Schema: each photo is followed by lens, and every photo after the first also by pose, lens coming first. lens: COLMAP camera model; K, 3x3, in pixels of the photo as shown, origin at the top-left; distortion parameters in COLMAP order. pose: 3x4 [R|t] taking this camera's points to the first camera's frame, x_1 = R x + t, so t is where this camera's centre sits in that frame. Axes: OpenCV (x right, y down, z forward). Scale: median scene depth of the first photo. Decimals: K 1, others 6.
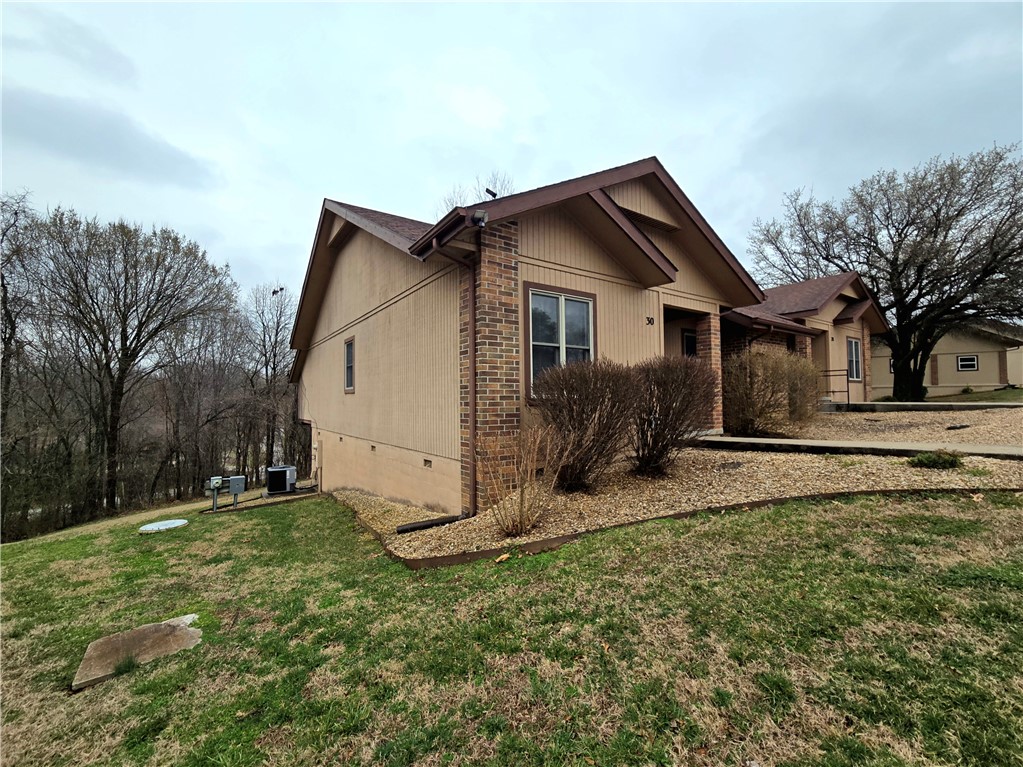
lens RADIAL K [[412.1, 0, 518.7], [0, 412.1, 385.4], [0, 0, 1]] dist [-0.001112, -0.000082]
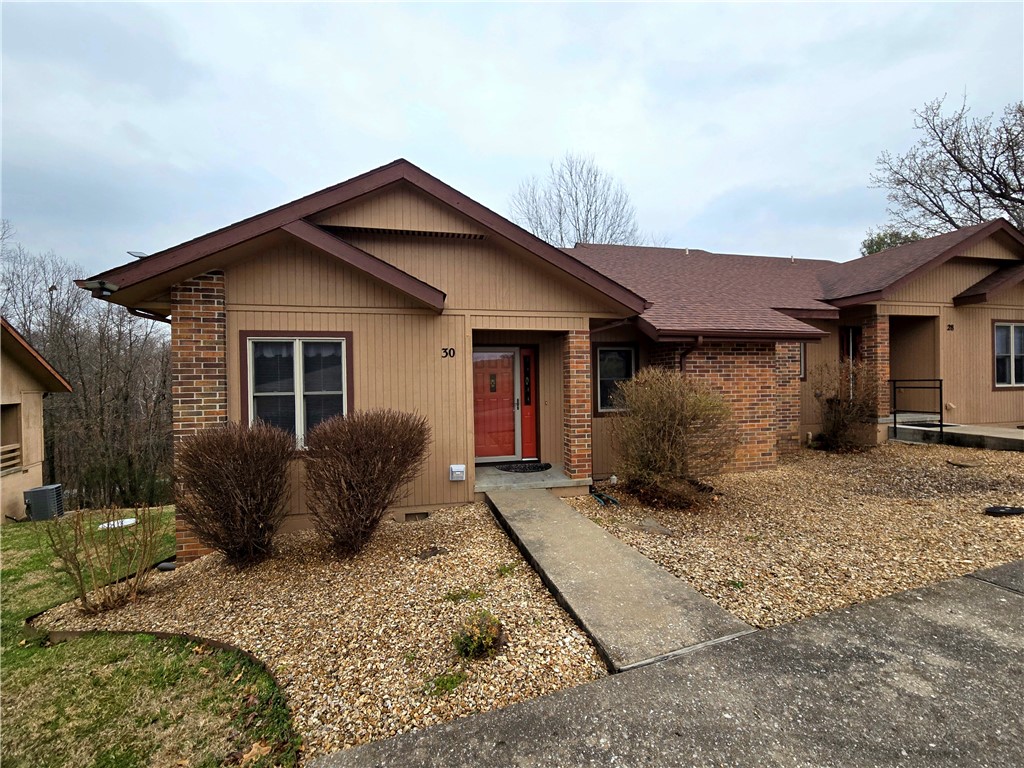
lens RADIAL K [[412.5, 0, 536.9], [0, 412.5, 389.0], [0, 0, 1]] dist [-0.001112, -0.000082]
pose [[0.931160, -0.000784, -0.364610, 0.938233], [0.018930, 0.998753, 0.046196, -0.139444], [0.364119, -0.049918, 0.930014, 0.332393]]
